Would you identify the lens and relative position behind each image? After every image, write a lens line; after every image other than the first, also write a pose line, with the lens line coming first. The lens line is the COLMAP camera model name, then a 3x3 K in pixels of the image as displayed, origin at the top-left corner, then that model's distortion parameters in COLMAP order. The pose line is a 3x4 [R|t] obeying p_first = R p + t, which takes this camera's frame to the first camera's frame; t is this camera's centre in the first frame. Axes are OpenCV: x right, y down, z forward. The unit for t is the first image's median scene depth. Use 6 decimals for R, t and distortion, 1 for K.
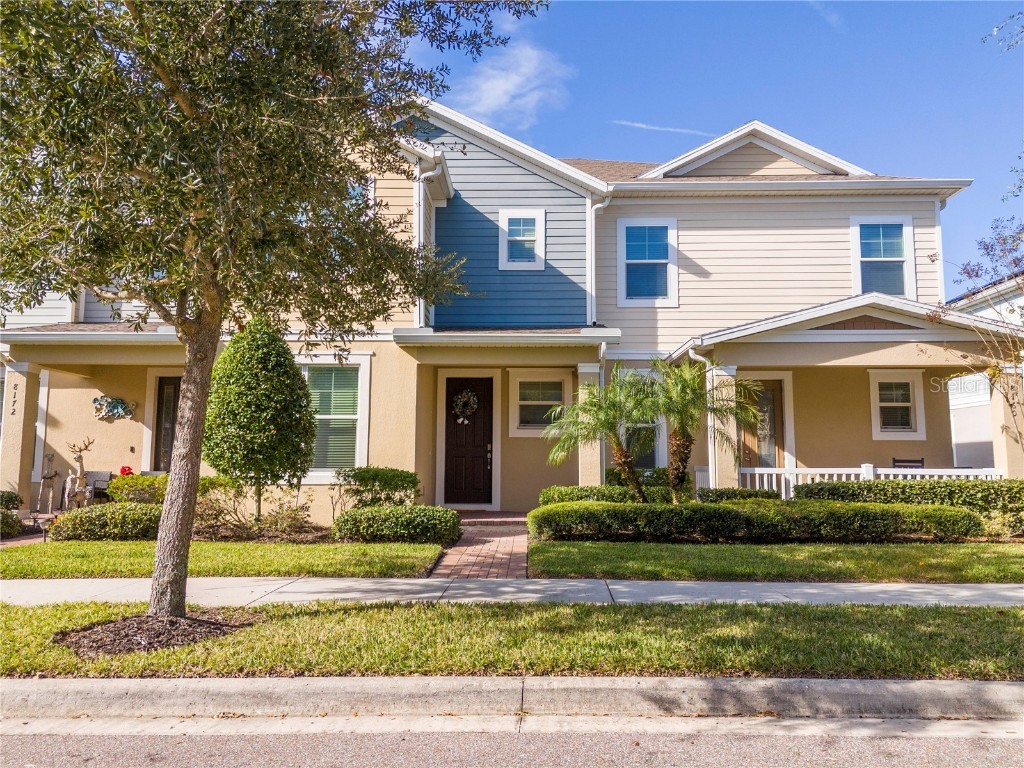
lens RADIAL K [[754.8, 0, 511.2], [0, 754.8, 386.7], [0, 0, 1]] dist [0.071357, -0.063857]
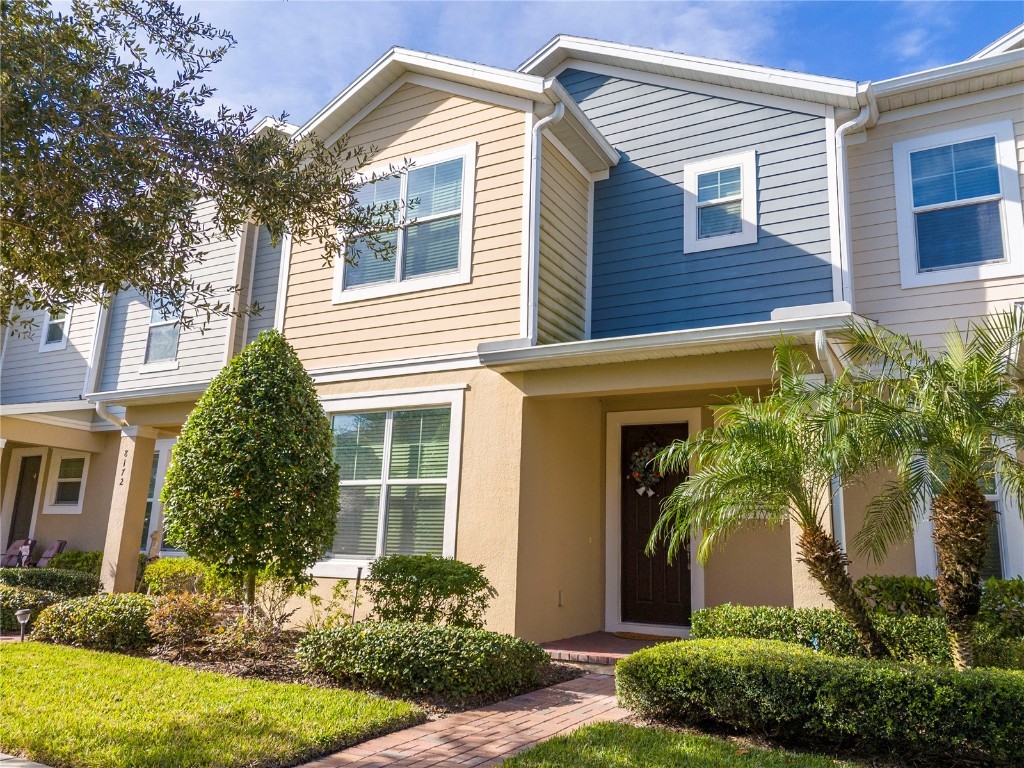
lens RADIAL K [[790.8, 0, 512.7], [0, 790.8, 381.1], [0, 0, 1]] dist [0.036609, -0.013200]
pose [[0.879912, -0.075873, -0.469040, 0.163342], [0.016726, 0.991502, -0.129010, 0.038008], [0.474843, 0.105672, 0.873704, 0.349895]]
